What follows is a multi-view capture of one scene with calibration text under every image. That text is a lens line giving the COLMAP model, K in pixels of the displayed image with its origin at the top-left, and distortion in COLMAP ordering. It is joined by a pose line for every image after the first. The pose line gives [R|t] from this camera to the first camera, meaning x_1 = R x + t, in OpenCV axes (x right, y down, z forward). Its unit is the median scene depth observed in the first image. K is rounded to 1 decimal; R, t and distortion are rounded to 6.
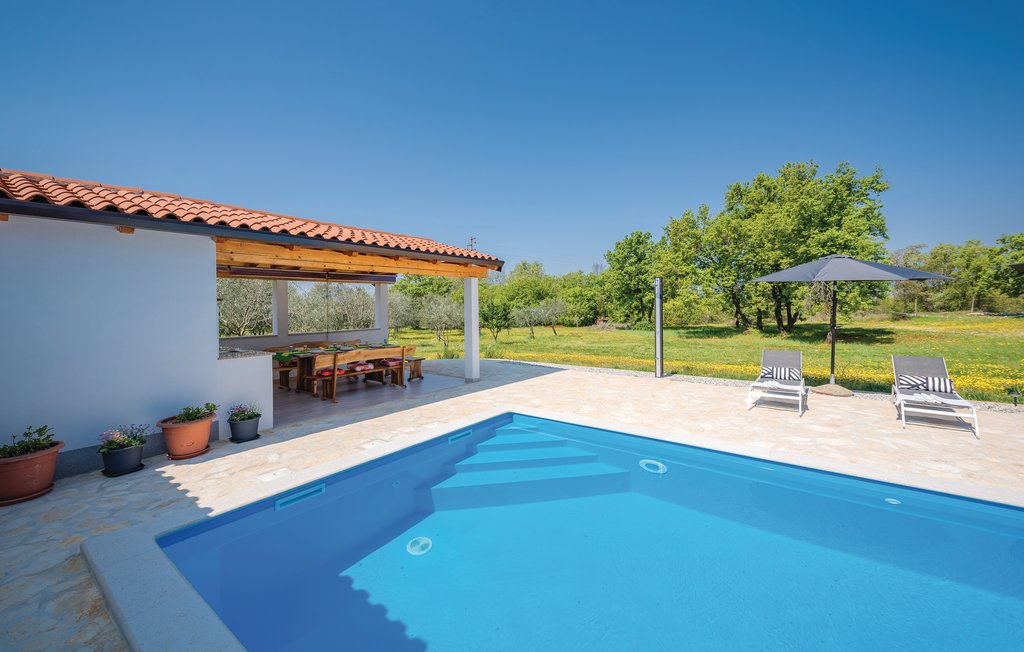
lens RADIAL K [[415.8, 0, 513.0], [0, 415.8, 309.6], [0, 0, 1]] dist [-0.000037, -0.000284]
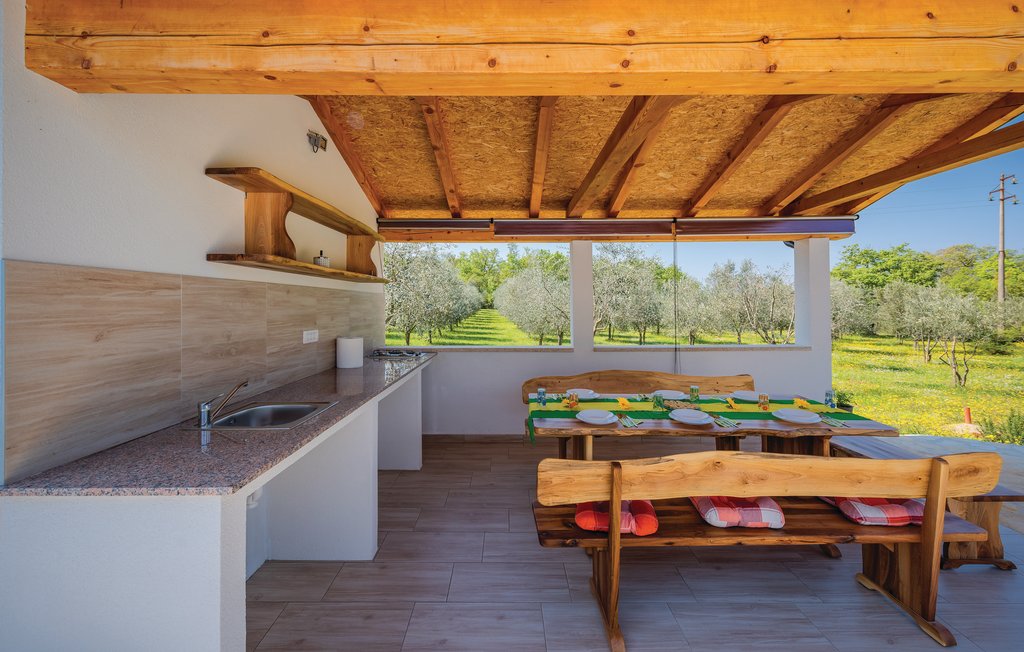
lens RADIAL K [[408.4, 0, 511.2], [0, 408.4, 295.5], [0, 0, 1]] dist [-0.000229, -0.000168]
pose [[0.595055, -0.009158, -0.803633, -0.062095], [-0.012240, 0.999716, -0.020456, 0.002291], [0.803592, 0.022009, 0.594773, 0.190659]]
